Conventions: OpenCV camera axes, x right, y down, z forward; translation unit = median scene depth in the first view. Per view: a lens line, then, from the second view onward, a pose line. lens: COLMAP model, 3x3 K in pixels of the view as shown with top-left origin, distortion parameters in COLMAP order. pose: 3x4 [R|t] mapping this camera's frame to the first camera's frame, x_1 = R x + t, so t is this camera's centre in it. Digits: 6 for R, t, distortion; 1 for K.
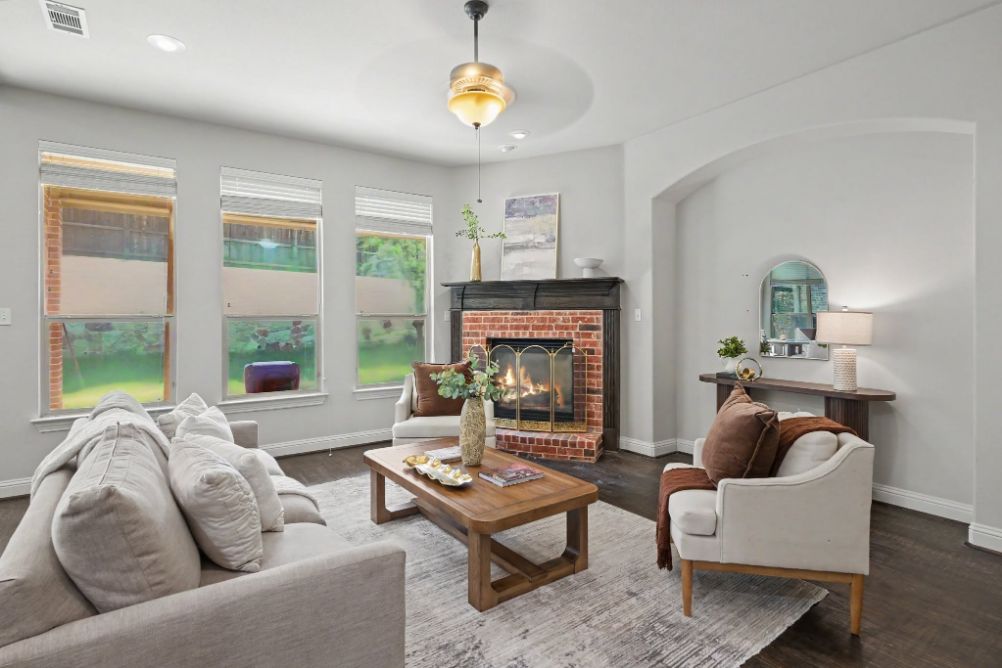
lens RADIAL K [[504.1, 0, 497.7], [0, 504.1, 320.3], [0, 0, 1]] dist [-0.001406, -0.000169]
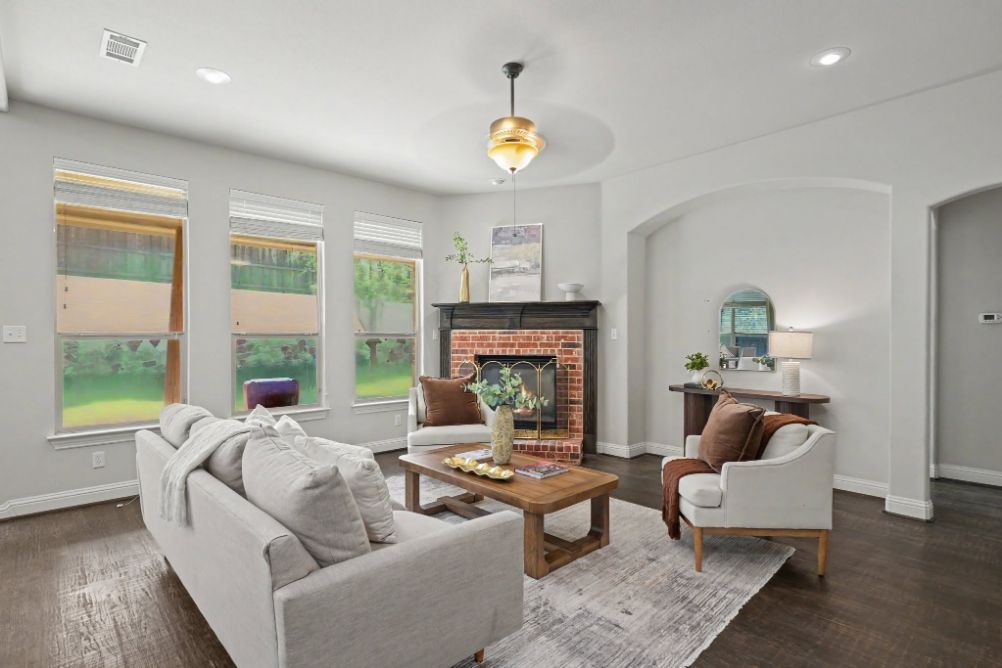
lens RADIAL K [[495.4, 0, 499.3], [0, 495.4, 341.8], [0, 0, 1]] dist [-0.002344, -0.000309]
pose [[0.990862, 0.000488, 0.134879, -0.129758], [-0.001048, 0.999991, 0.004082, 0.002555], [-0.134876, -0.004186, 0.990854, -0.072530]]
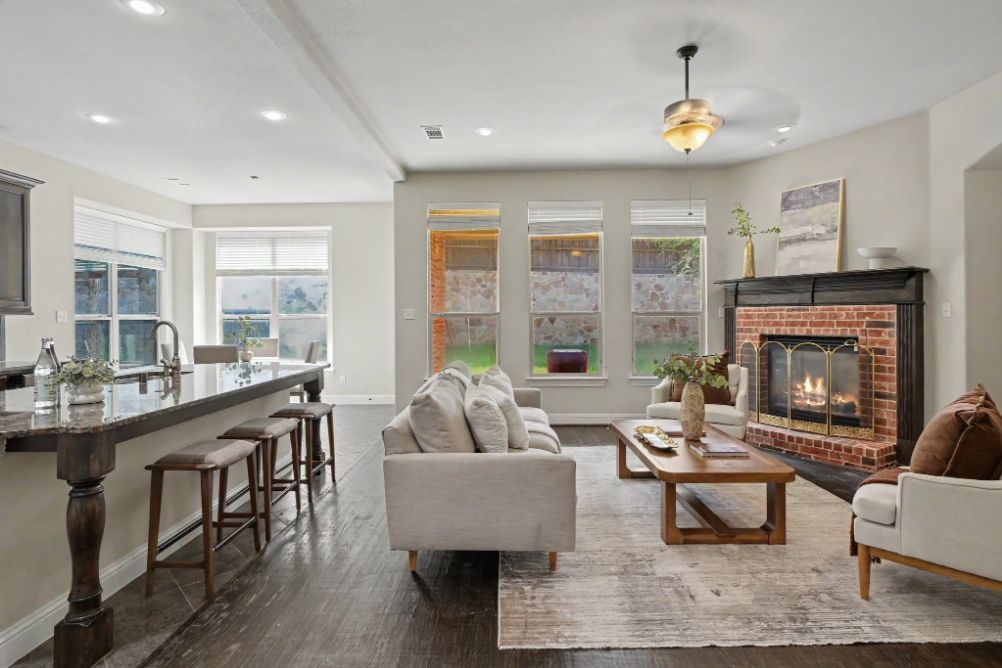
lens RADIAL K [[508.0, 0, 502.4], [0, 508.0, 319.2], [0, 0, 1]] dist [-0.000495, -0.000336]
pose [[0.811202, 0.001465, -0.584764, 0.172870], [-0.000502, 0.999998, 0.001809, 0.004109], [0.584766, -0.001173, 0.811201, -0.127857]]
